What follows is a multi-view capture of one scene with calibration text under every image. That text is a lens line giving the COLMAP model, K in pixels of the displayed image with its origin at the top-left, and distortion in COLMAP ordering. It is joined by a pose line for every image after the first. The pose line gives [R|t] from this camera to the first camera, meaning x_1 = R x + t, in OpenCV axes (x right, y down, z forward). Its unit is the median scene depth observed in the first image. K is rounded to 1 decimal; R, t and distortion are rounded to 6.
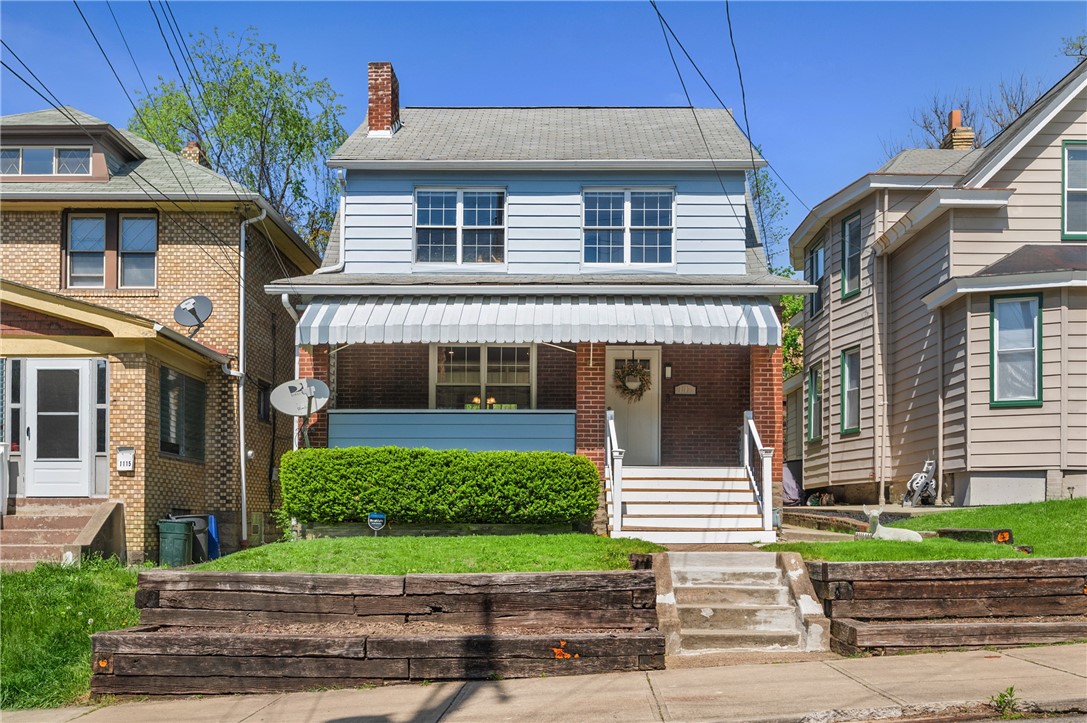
lens RADIAL K [[968.5, 0, 551.1], [0, 968.5, 410.8], [0, 0, 1]] dist [0.003181, -0.007179]
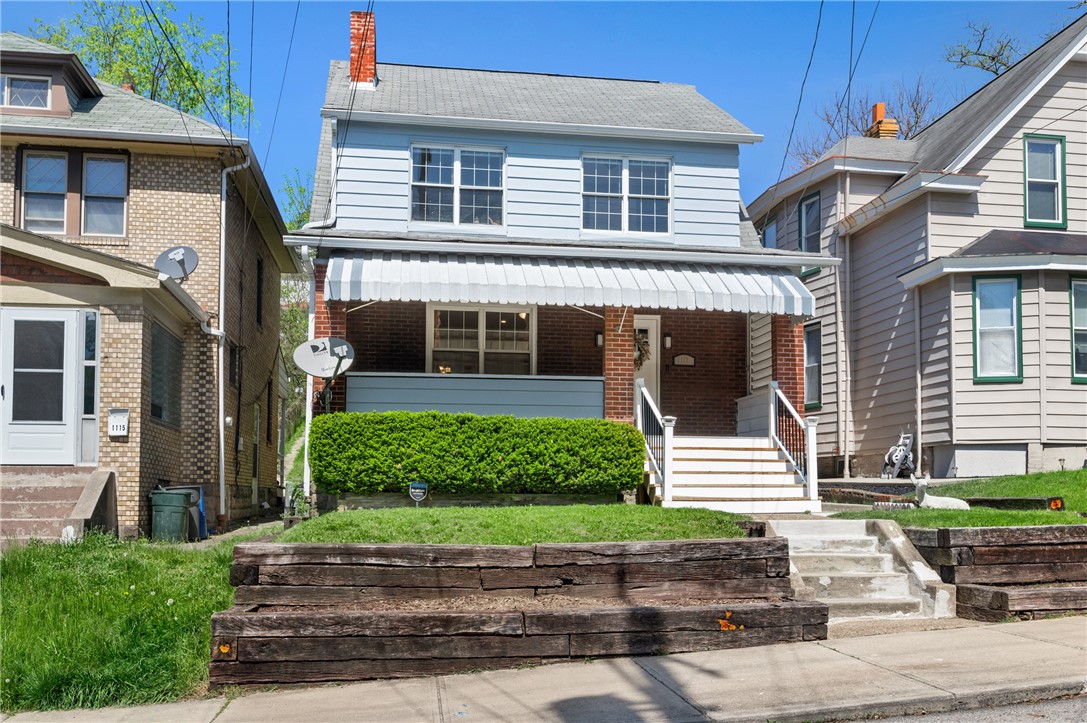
lens RADIAL K [[968.5, 0, 540.3], [0, 968.5, 364.6], [0, 0, 1]] dist [0.003181, -0.007179]
pose [[0.986993, 0.019524, 0.159573, -0.195998], [-0.015168, 0.999479, -0.028475, 0.015505], [-0.160046, 0.025685, 0.986775, 0.052884]]
